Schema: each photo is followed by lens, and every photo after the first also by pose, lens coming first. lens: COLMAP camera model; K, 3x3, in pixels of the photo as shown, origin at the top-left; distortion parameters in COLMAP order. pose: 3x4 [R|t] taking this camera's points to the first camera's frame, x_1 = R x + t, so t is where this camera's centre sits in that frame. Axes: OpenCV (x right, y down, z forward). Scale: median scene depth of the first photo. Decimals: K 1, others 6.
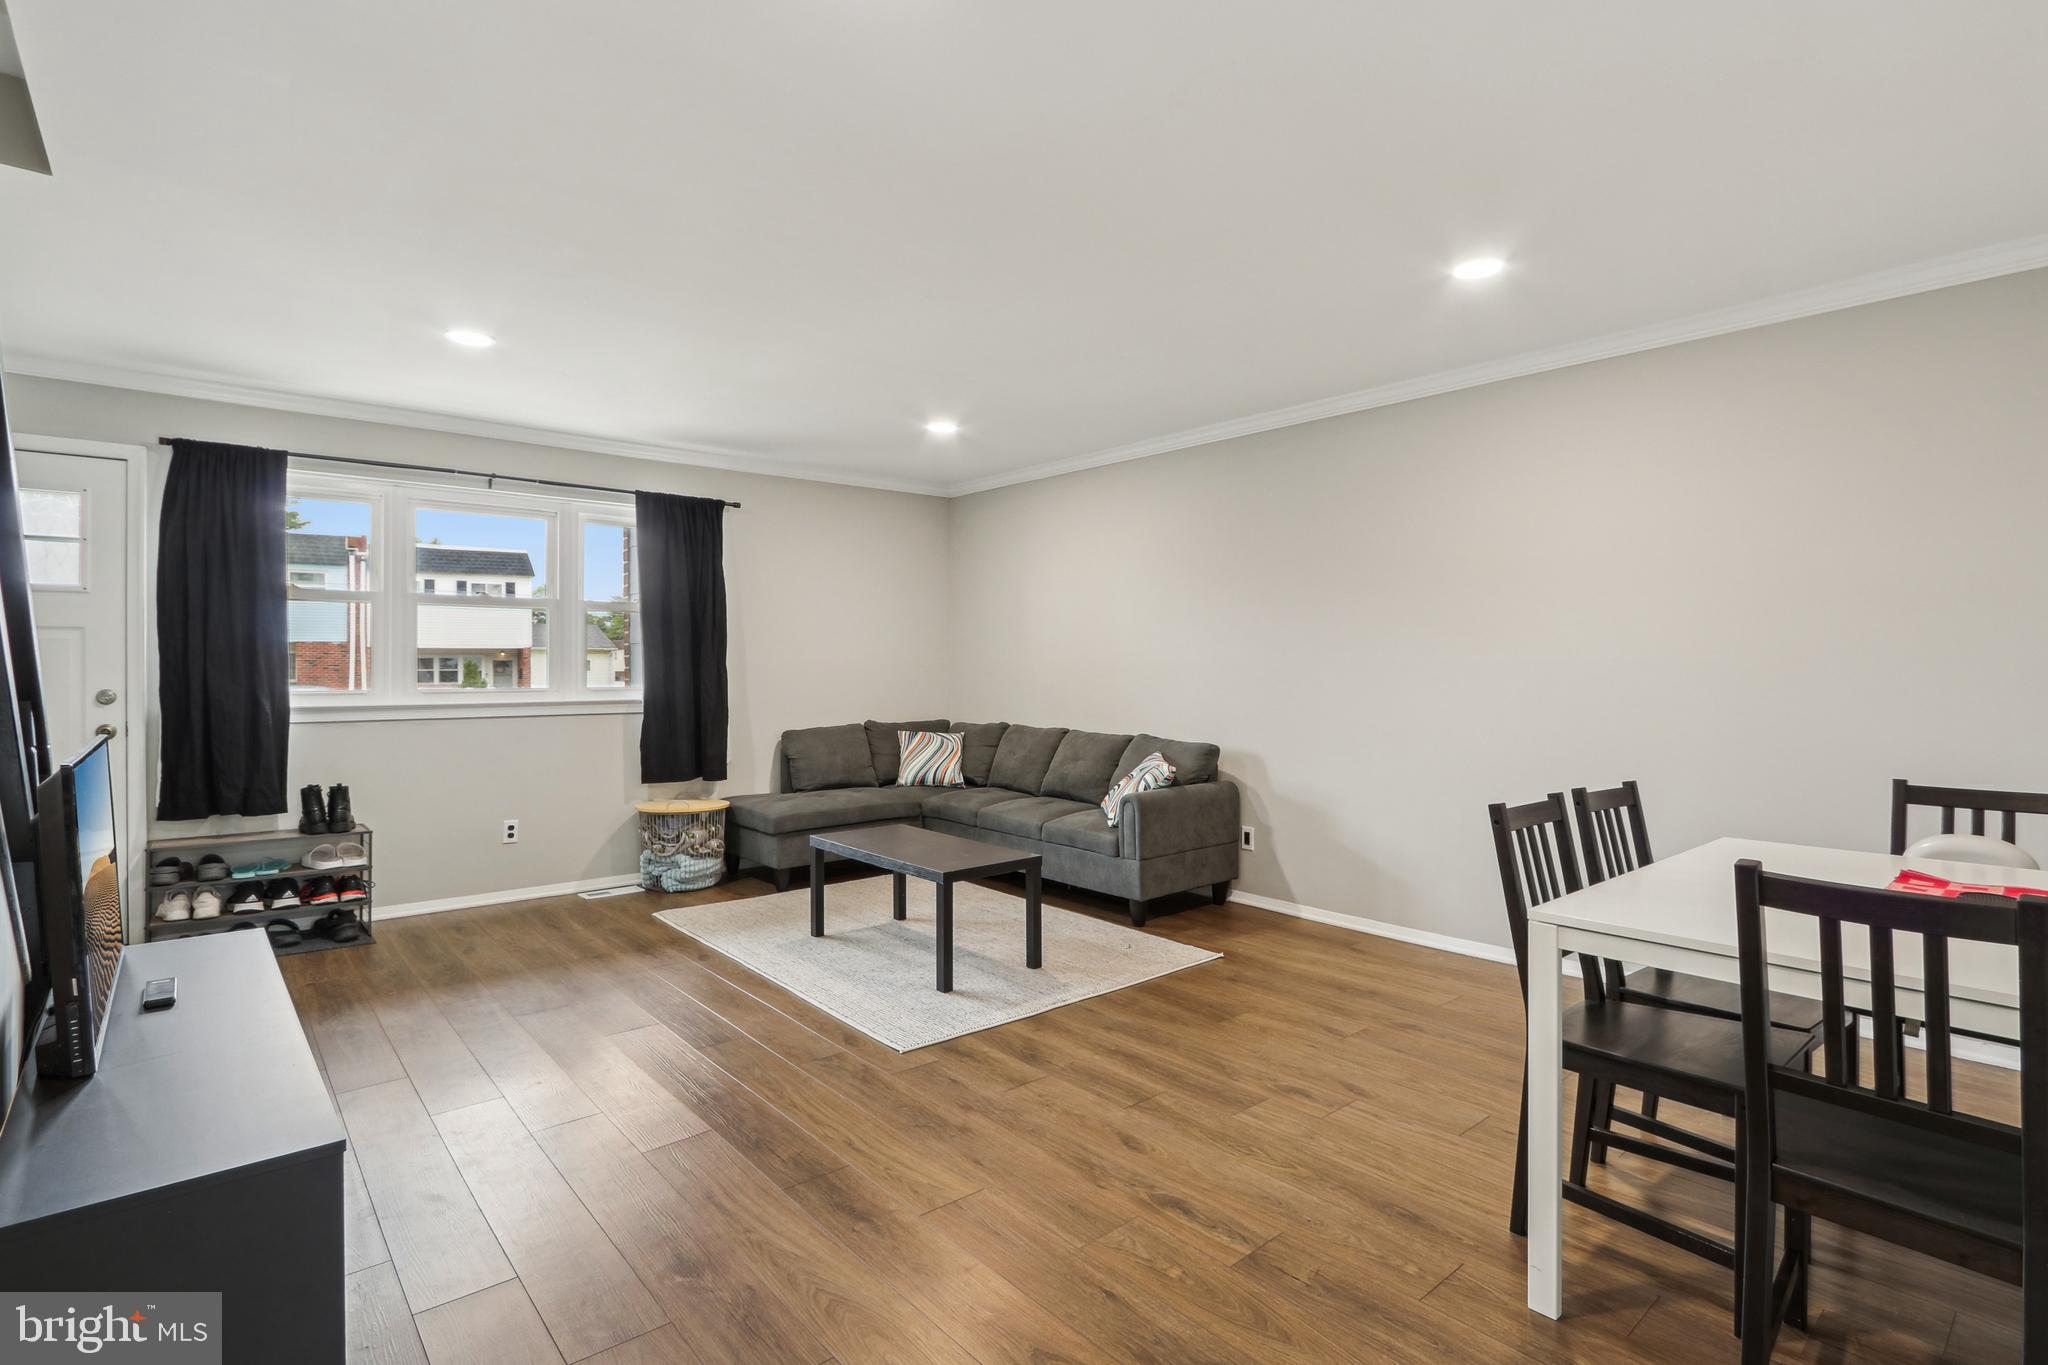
lens RADIAL K [[999.6, 0, 1040.7], [0, 999.6, 682.1], [0, 0, 1]] dist [-0.010109, -0.002319]
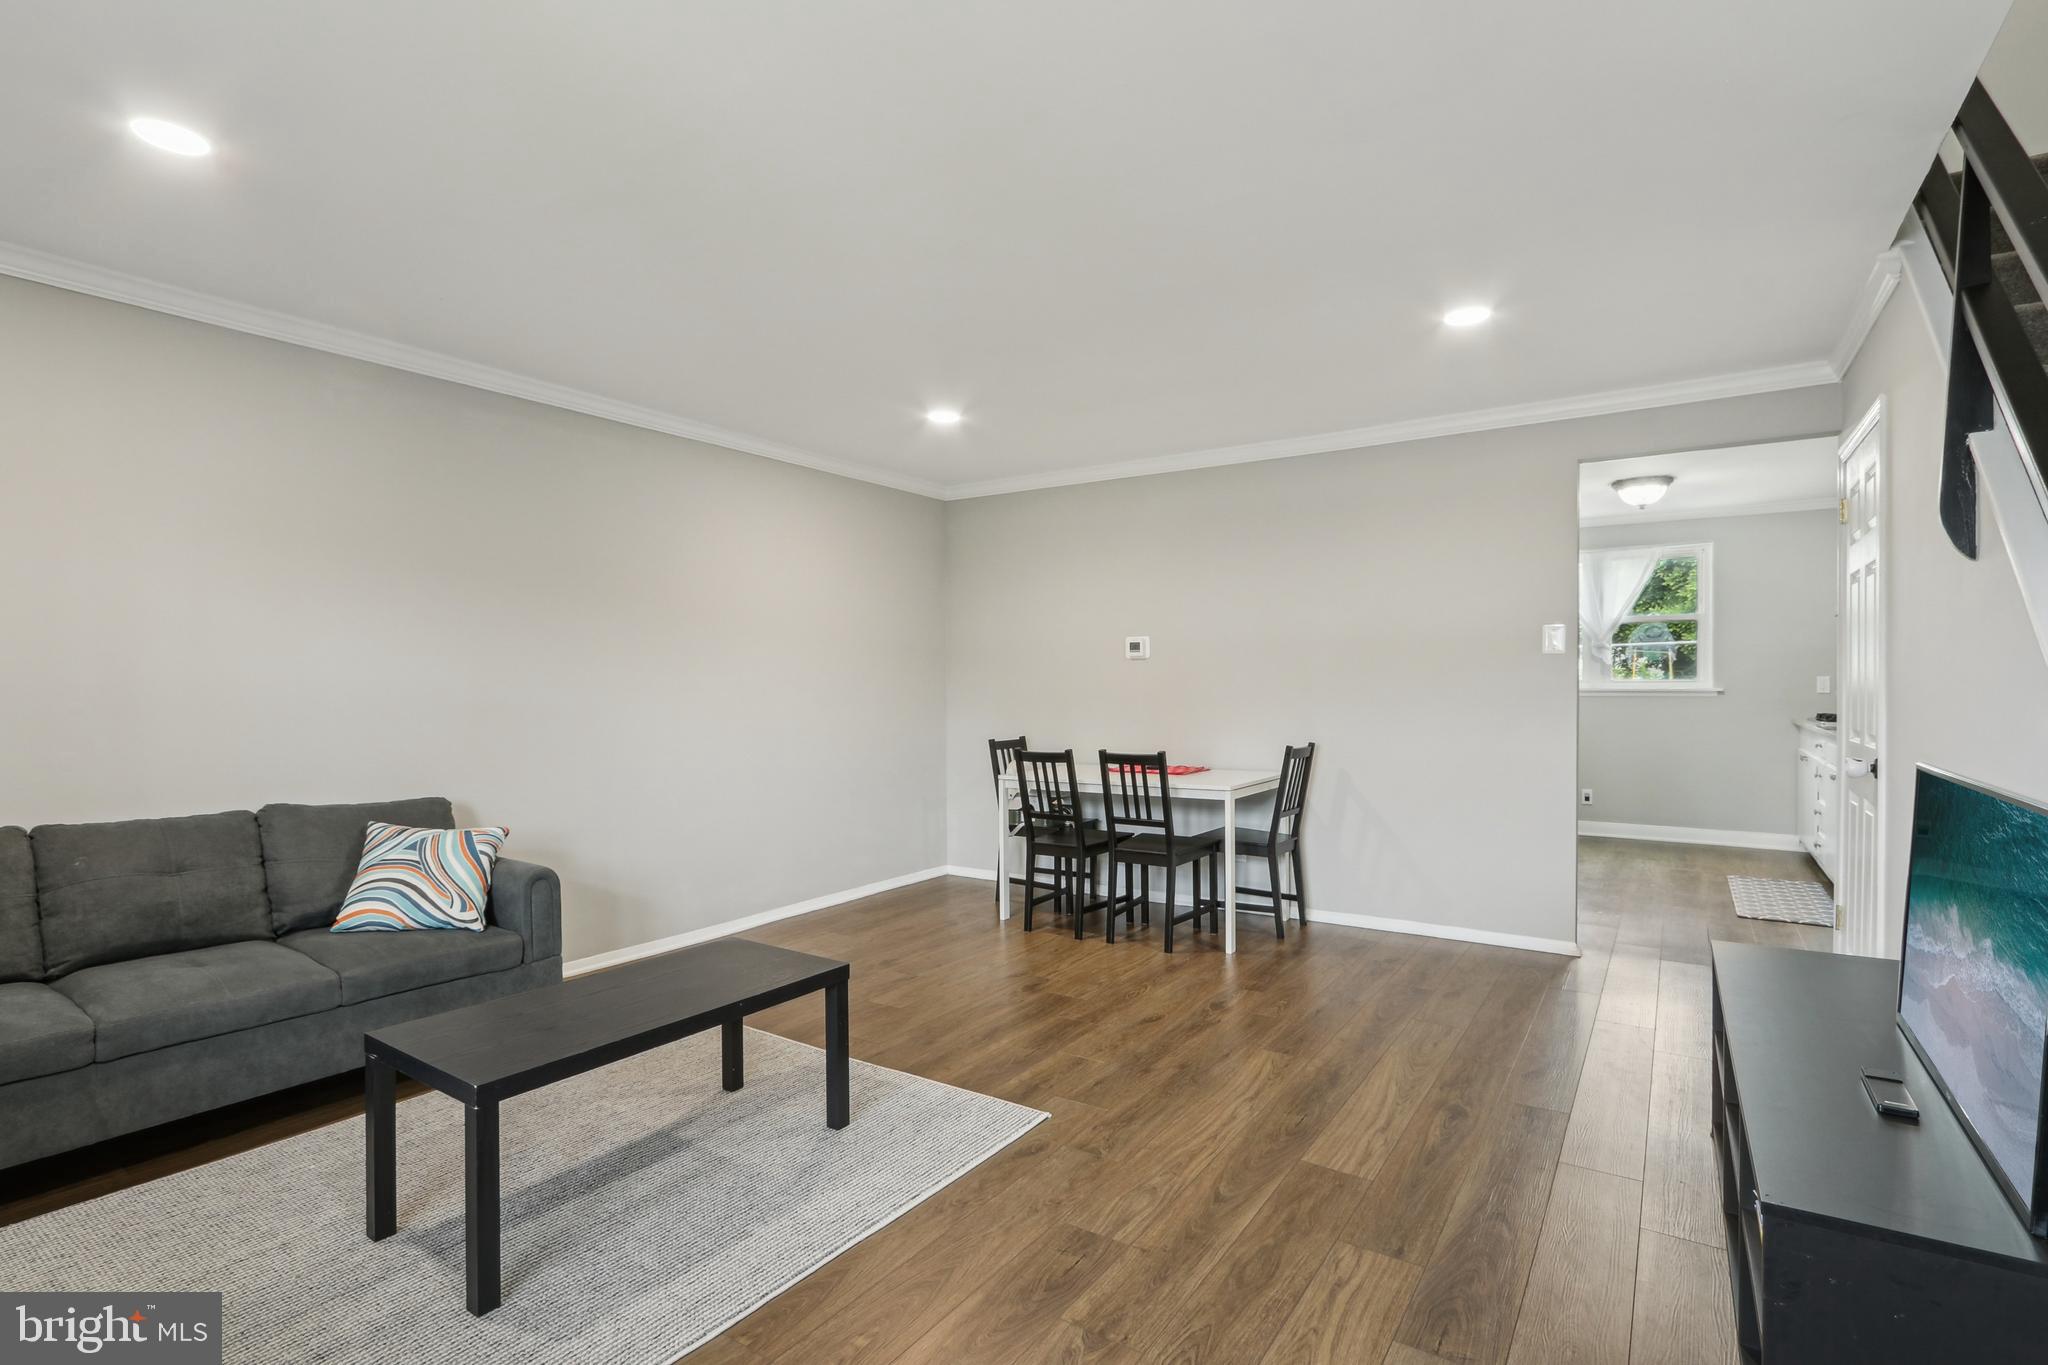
lens RADIAL K [[999.6, 0, 1036.6], [0, 999.6, 689.6], [0, 0, 1]] dist [-0.010109, -0.002319]
pose [[-0.298279, 0.005202, 0.954464, -1.095612], [0.013168, 0.999912, -0.001335, -0.002783], [-0.954388, 0.012170, -0.298322, 1.425976]]
